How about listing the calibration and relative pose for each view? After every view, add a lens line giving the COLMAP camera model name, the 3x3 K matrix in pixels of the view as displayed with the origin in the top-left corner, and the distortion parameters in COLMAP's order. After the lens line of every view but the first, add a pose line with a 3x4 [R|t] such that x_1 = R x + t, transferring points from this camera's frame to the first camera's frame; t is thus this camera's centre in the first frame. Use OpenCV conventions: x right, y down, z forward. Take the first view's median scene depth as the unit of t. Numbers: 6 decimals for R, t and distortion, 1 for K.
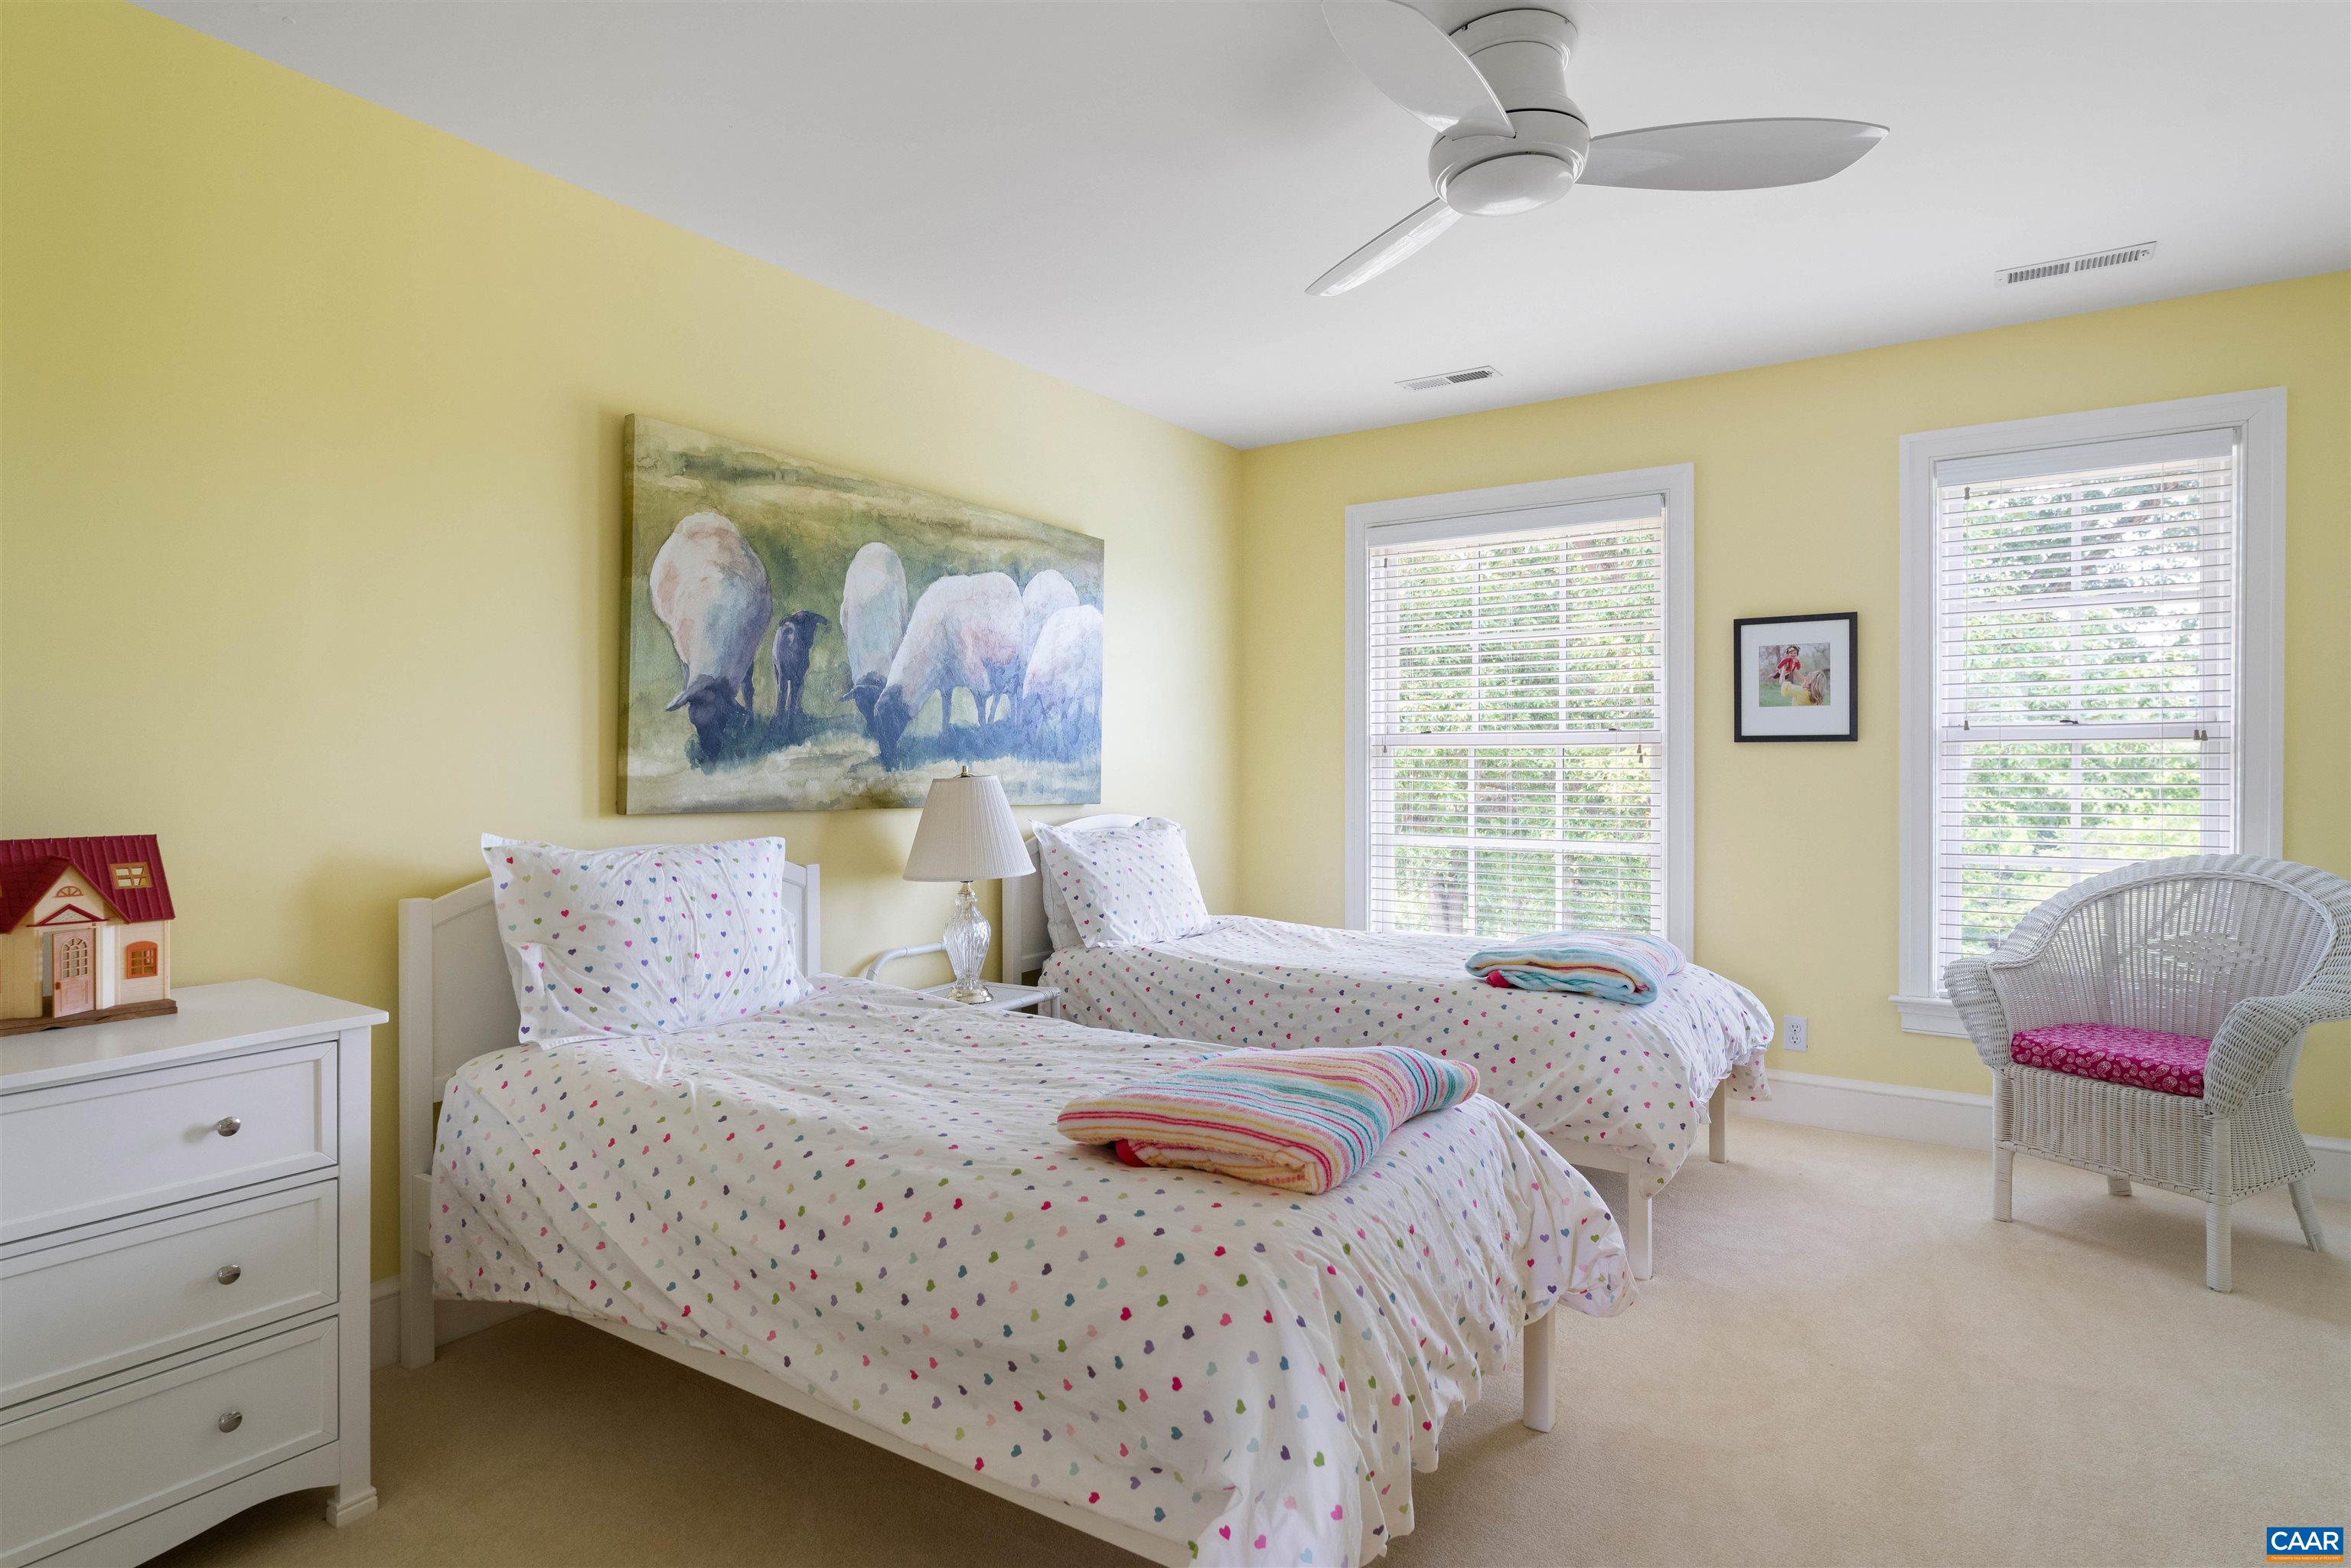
lens RADIAL K [[1218.5, 0, 1172.3], [0, 1218.5, 787.4], [0, 0, 1]] dist [-0.013157, 0.000061]
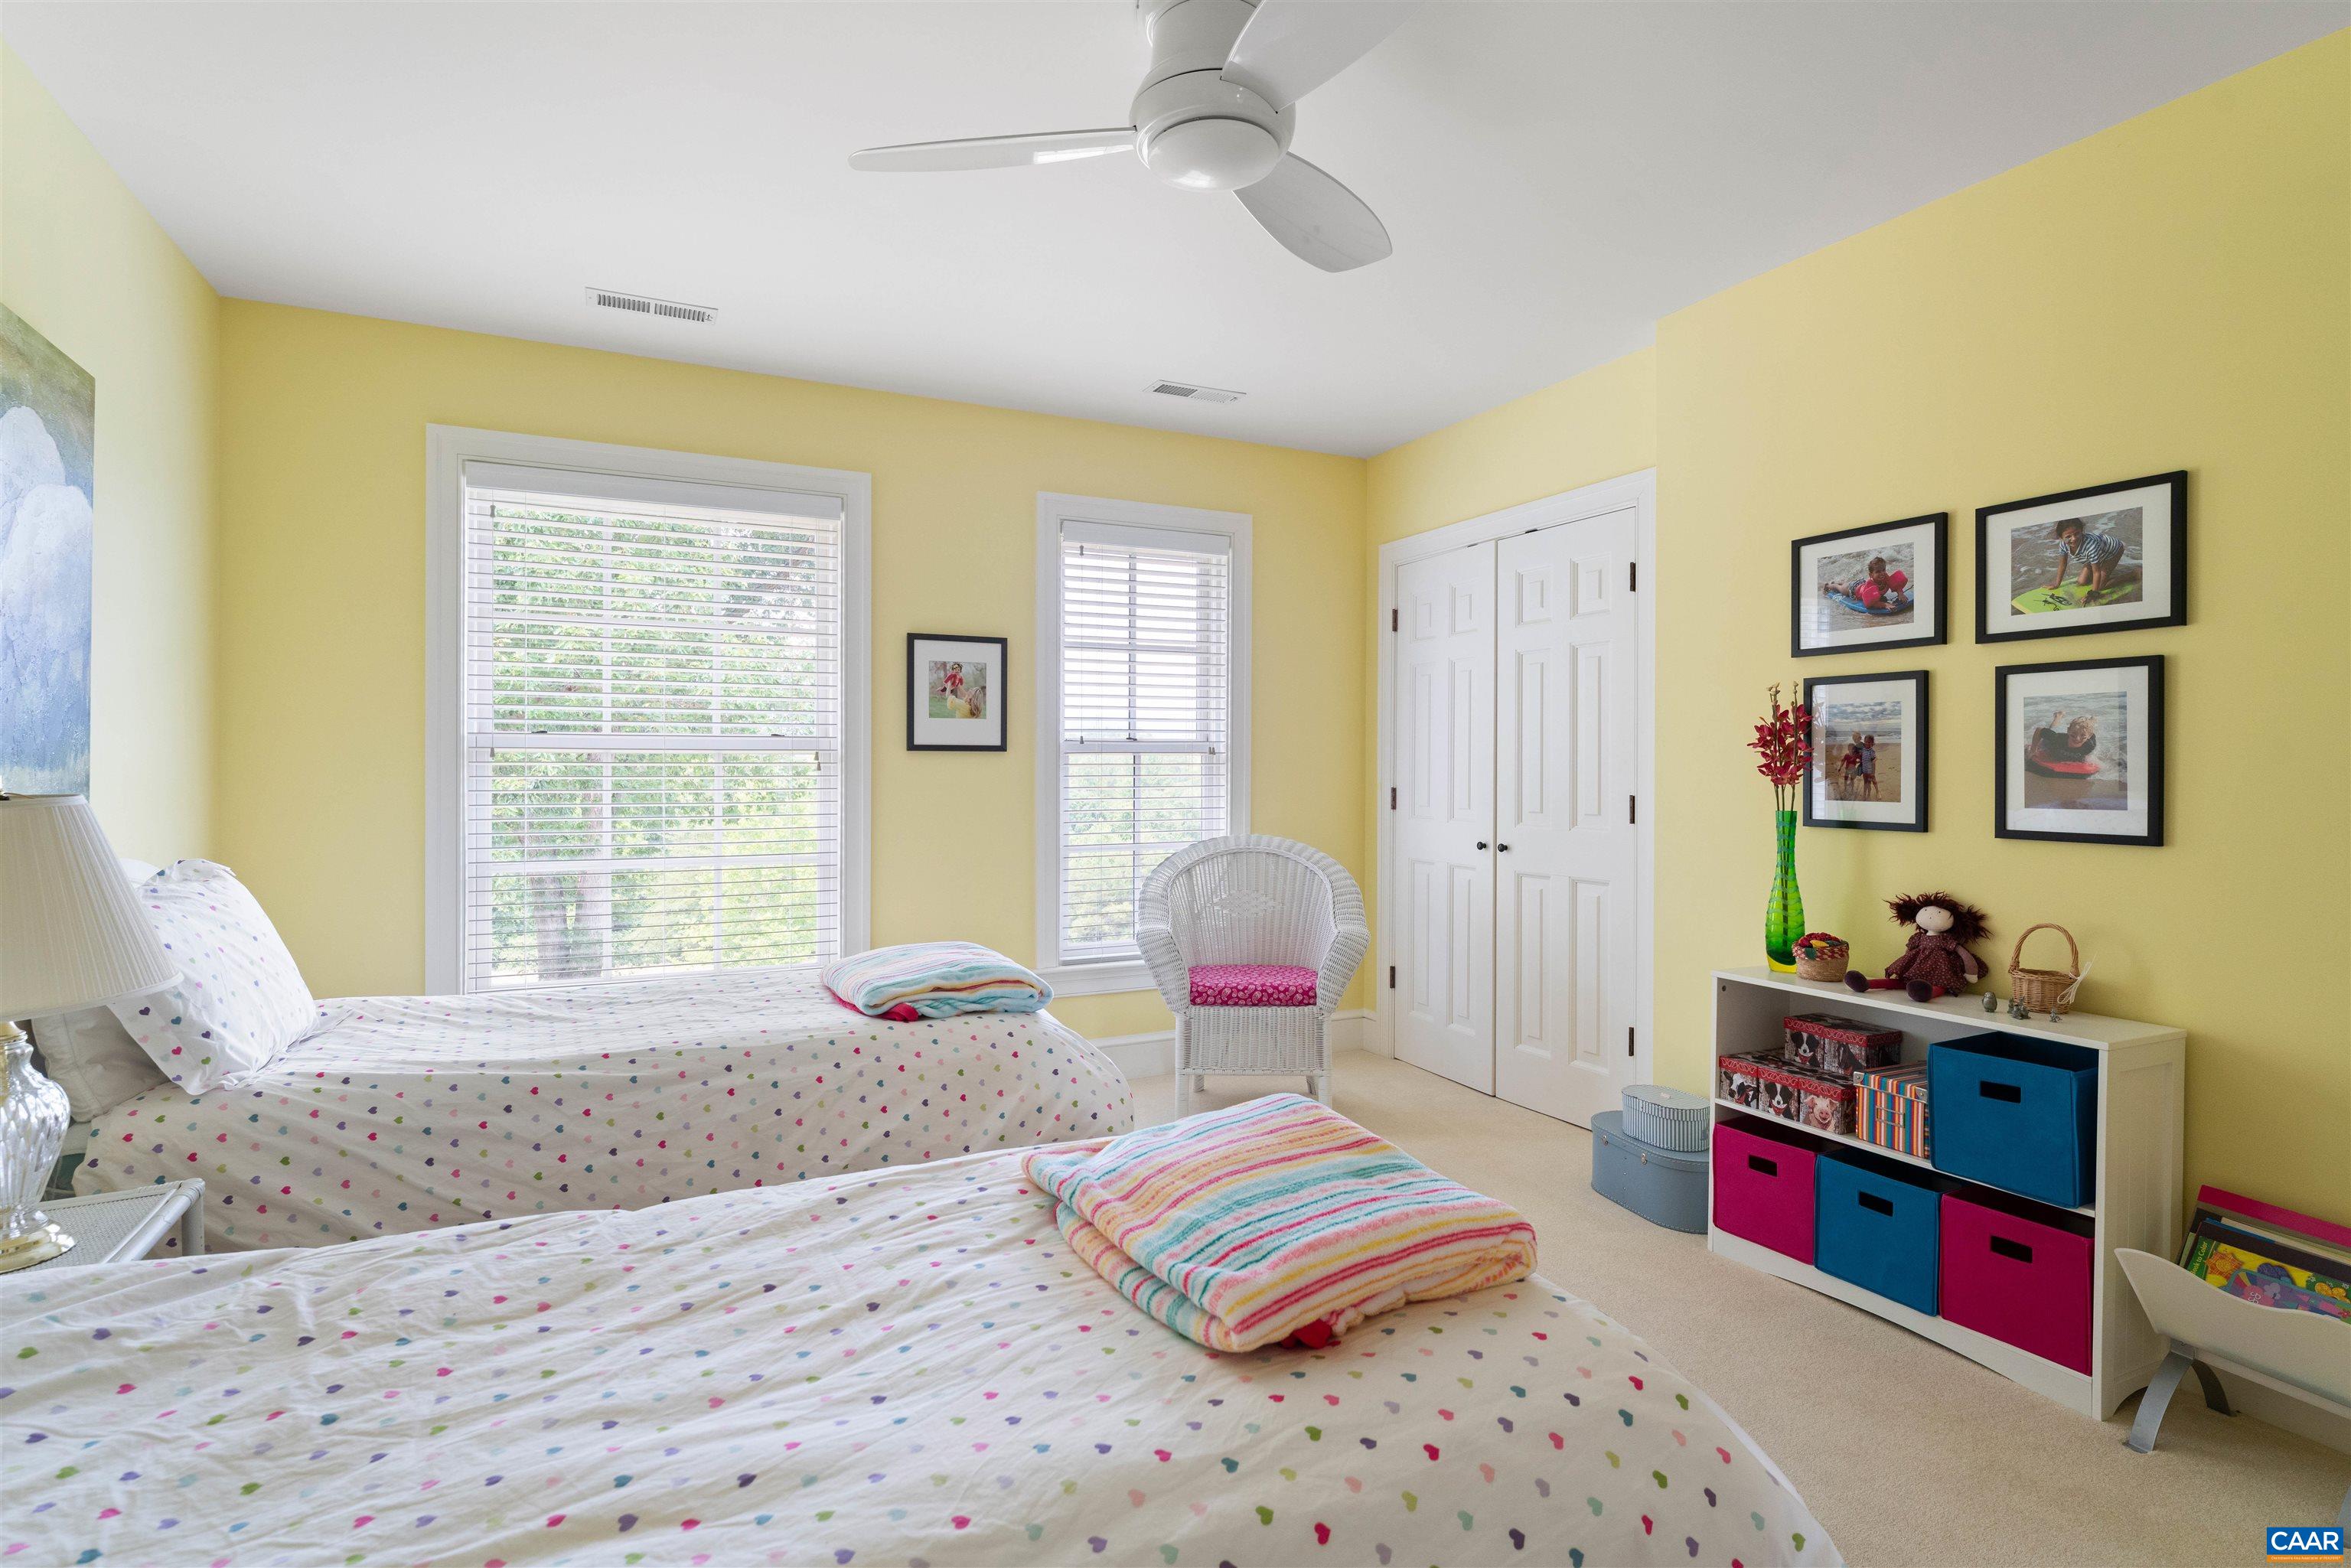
lens RADIAL K [[1138.1, 0, 1181.5], [0, 1138.1, 779.9], [0, 0, 1]] dist [0.004569, -0.000574]
pose [[0.511008, -0.006997, 0.859548, -0.319677], [0.014978, 0.999888, -0.000765, -0.009065], [-0.859446, 0.013265, 0.511055, 0.364870]]
